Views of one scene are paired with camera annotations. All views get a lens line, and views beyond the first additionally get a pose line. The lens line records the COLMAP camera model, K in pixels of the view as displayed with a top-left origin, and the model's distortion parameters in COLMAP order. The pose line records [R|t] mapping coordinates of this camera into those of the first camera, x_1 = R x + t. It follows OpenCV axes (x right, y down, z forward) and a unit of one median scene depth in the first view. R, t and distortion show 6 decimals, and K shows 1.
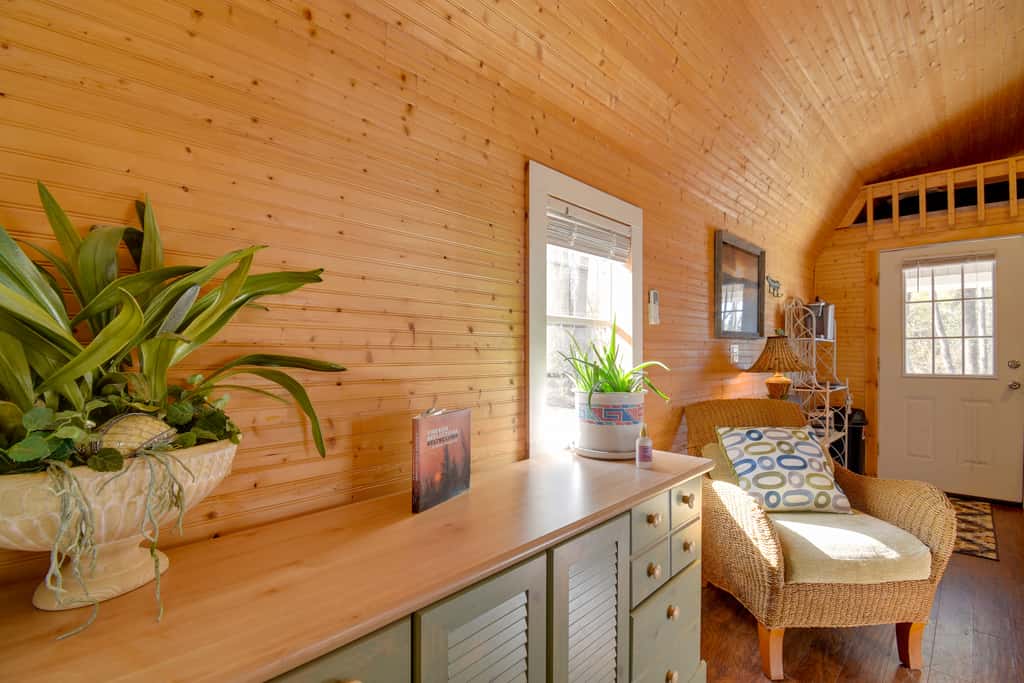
lens RADIAL K [[459.6, 0, 507.3], [0, 459.6, 352.8], [0, 0, 1]] dist [0.009807, -0.016058]
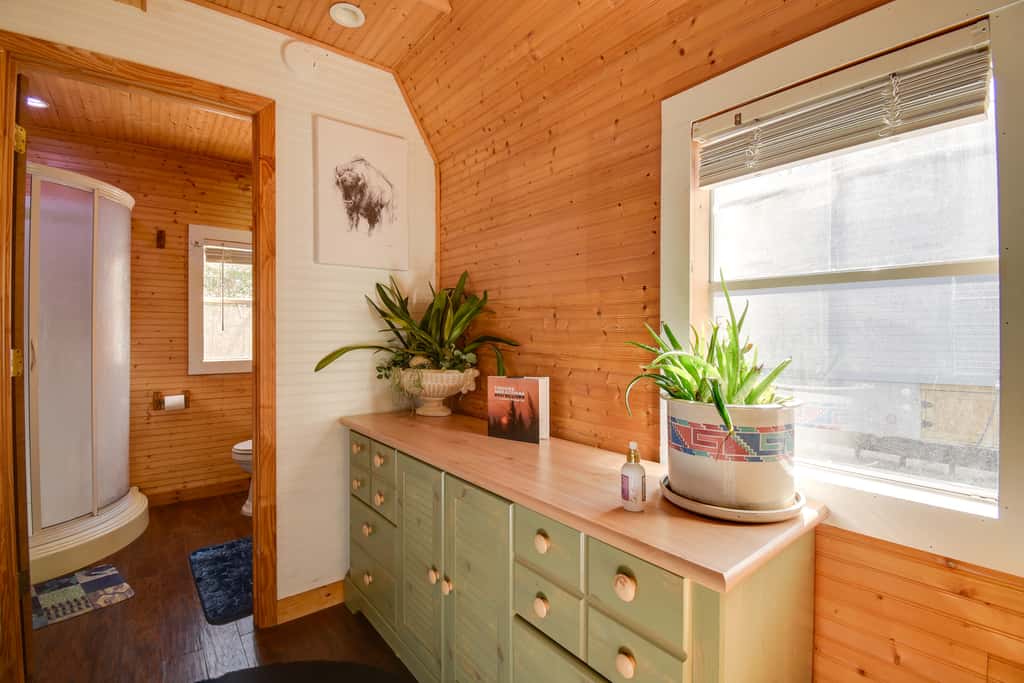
lens RADIAL K [[459.6, 0, 500.9], [0, 459.6, 313.4], [0, 0, 1]] dist [0.009807, -0.016058]
pose [[-0.160508, -0.016103, -0.986903, 1.176864], [0.010765, 0.999779, -0.018064, -0.039515], [0.986976, -0.013523, -0.160299, 1.108454]]
